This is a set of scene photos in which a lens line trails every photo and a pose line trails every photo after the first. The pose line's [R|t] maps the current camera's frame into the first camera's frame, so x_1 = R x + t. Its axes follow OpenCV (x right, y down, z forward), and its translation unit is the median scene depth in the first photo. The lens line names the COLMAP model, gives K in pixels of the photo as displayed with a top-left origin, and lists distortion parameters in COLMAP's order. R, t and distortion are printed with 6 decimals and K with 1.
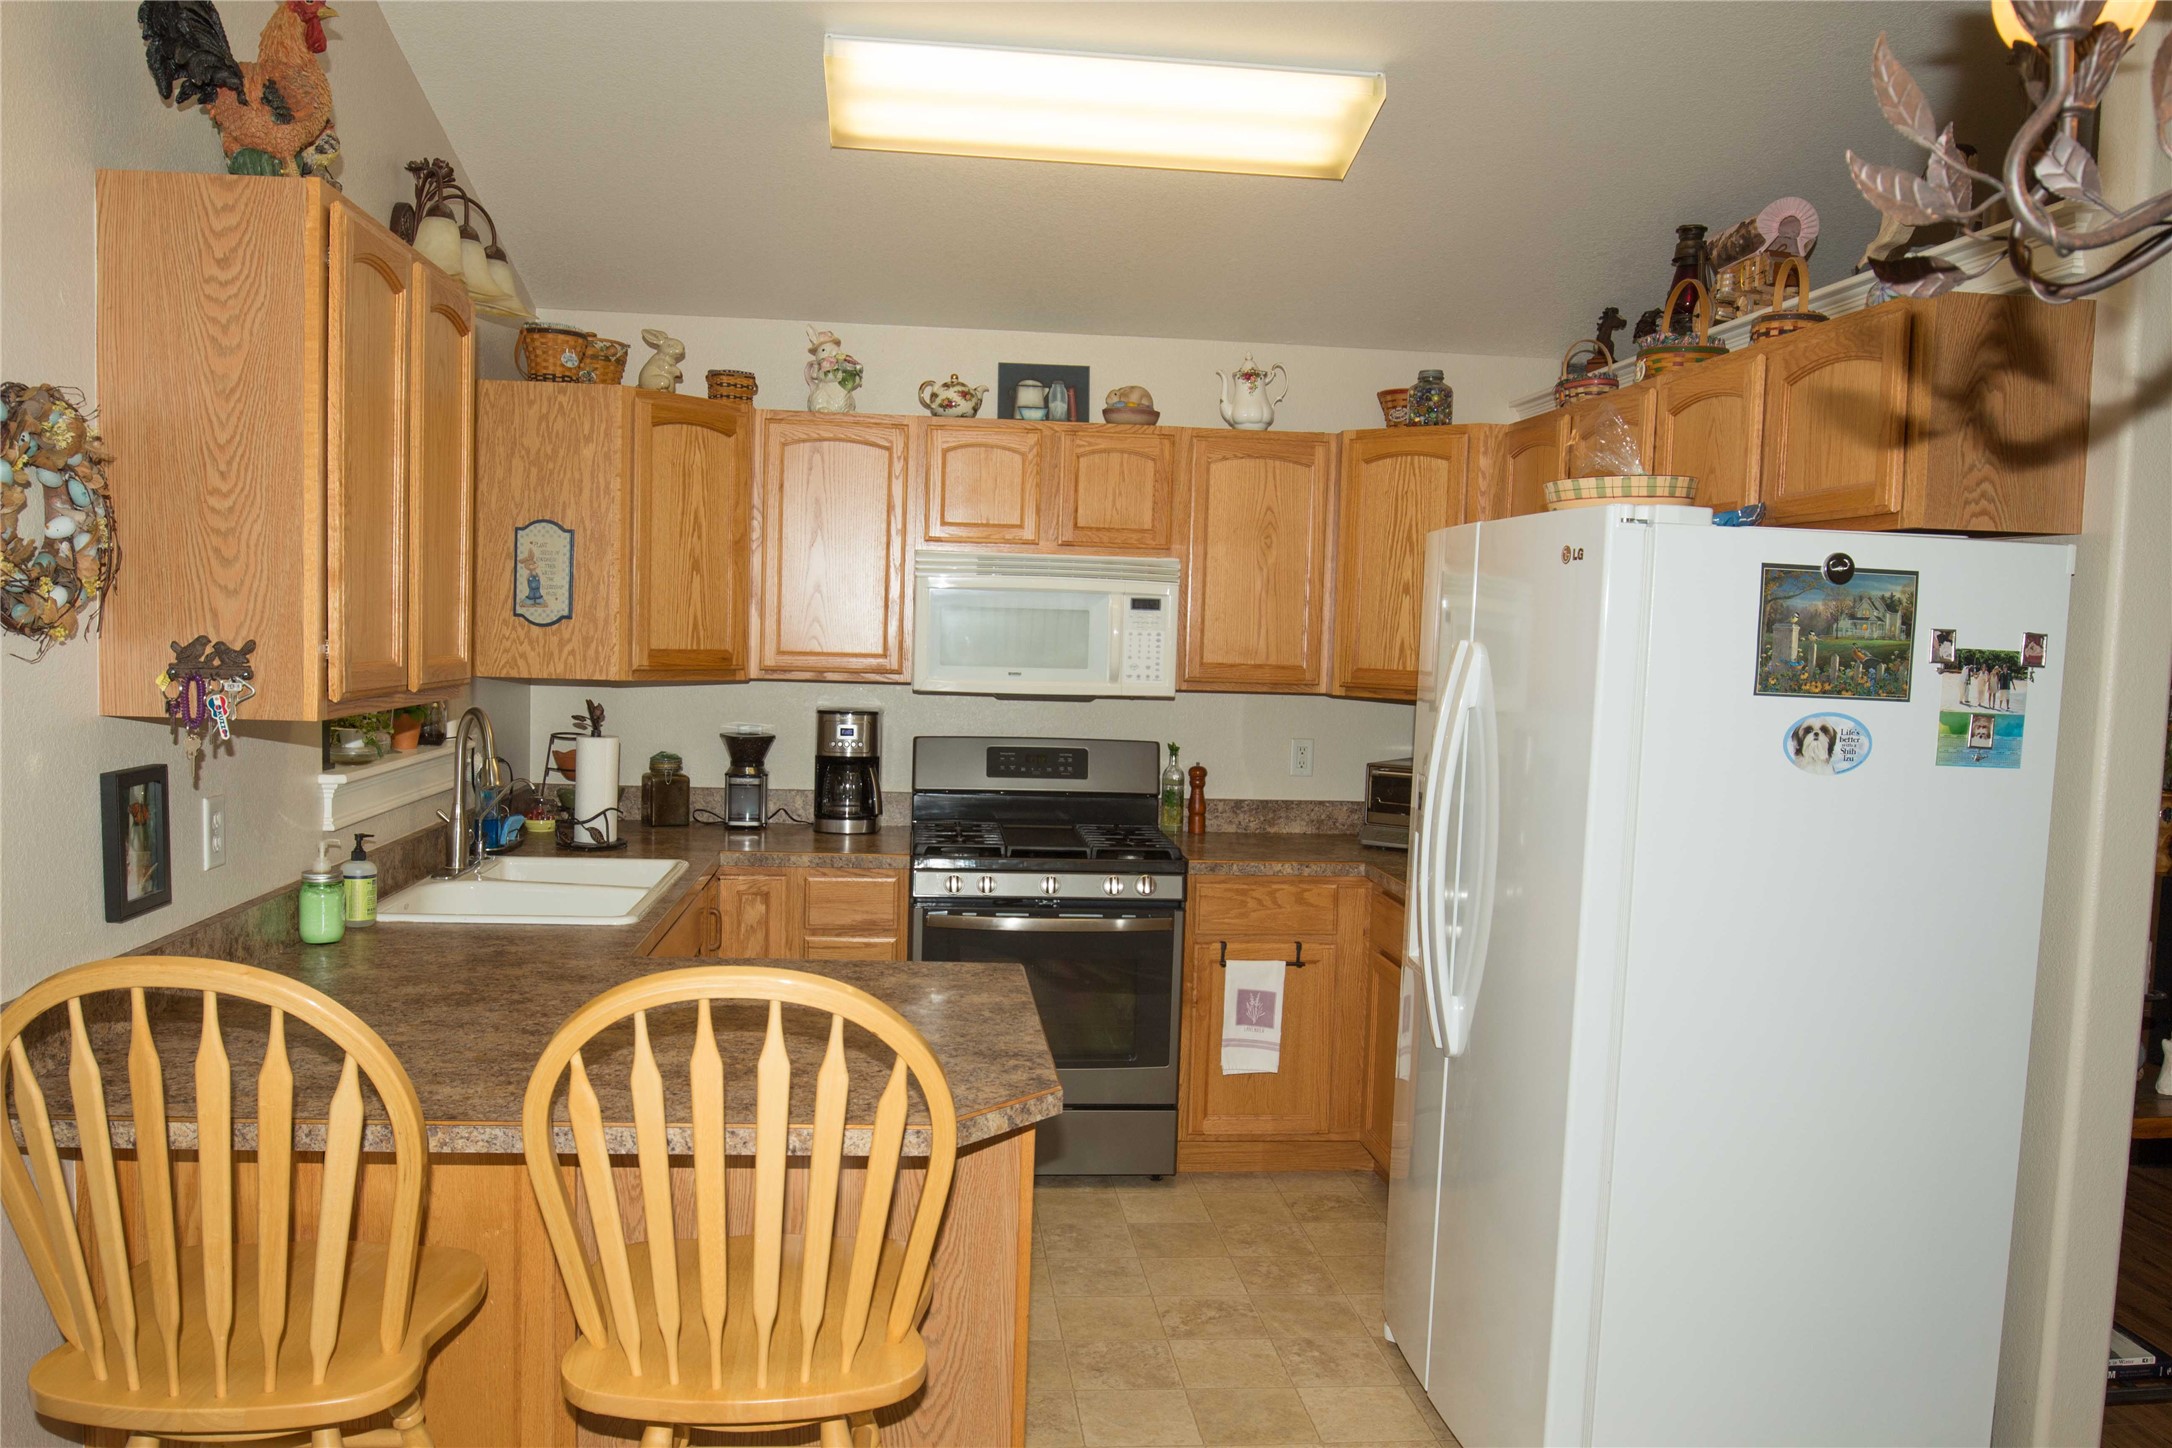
lens RADIAL K [[1611.6, 0, 1072.0], [0, 1611.6, 743.6], [0, 0, 1]] dist [-0.034168, 0.001114]
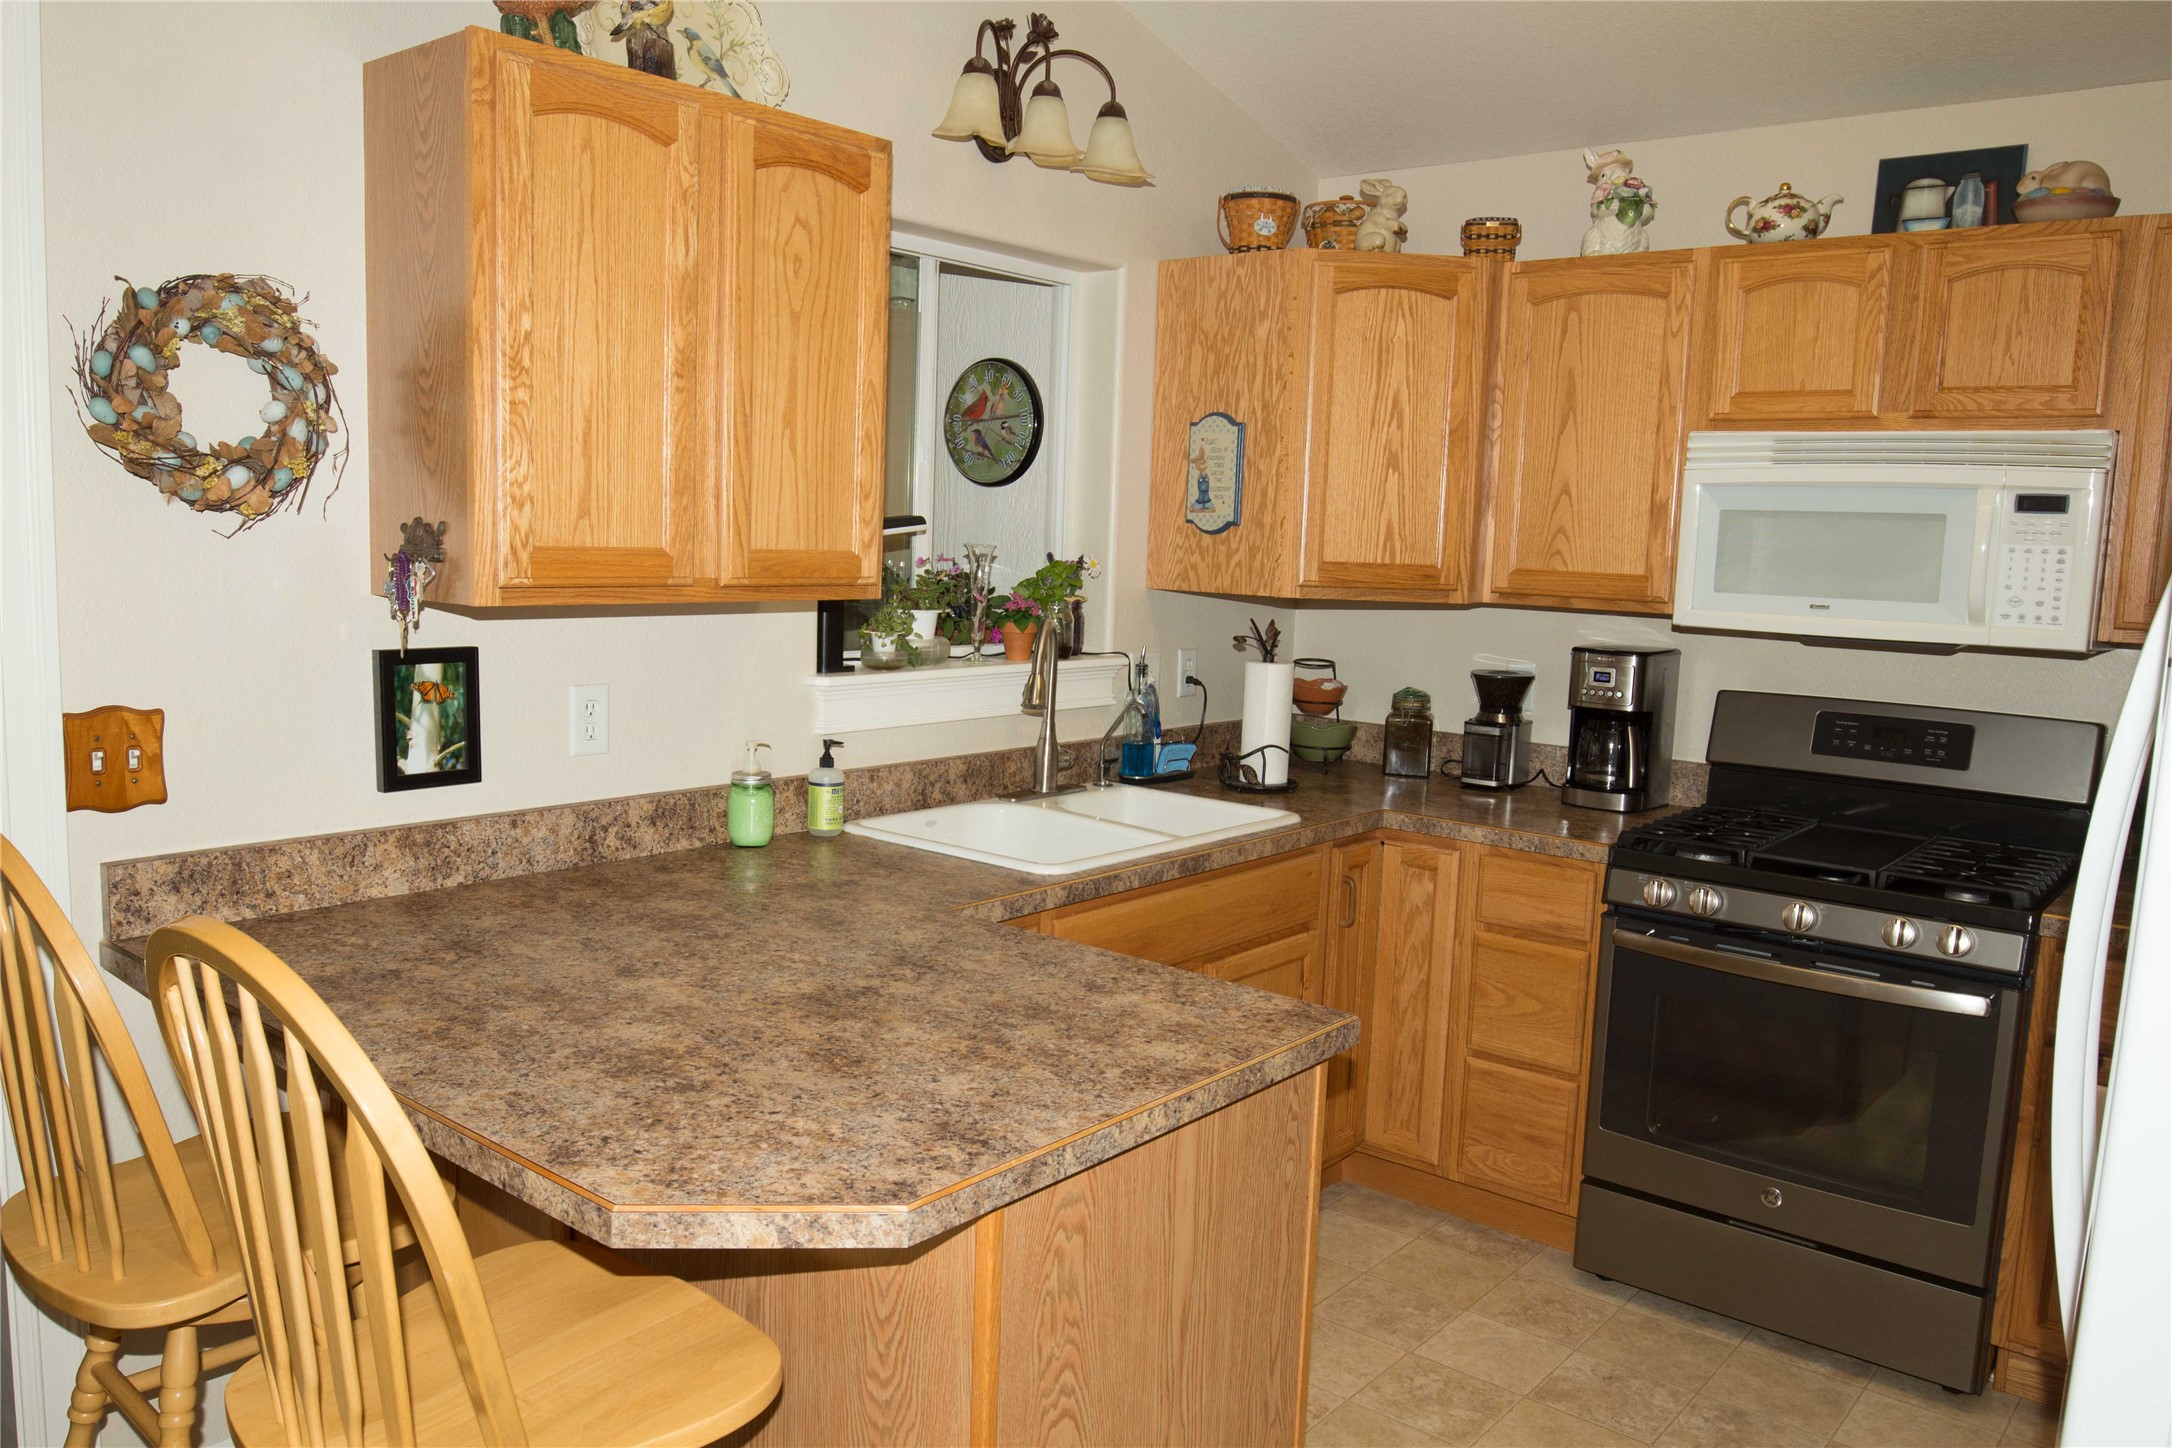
lens RADIAL K [[1611.6, 0, 1072.0], [0, 1611.6, 743.6], [0, 0, 1]] dist [-0.034168, 0.001114]
pose [[0.701497, 0.088235, -0.707189, 0.231936], [-0.062930, 0.996099, 0.061858, -0.007114], [0.709888, 0.001110, 0.704313, 0.289405]]
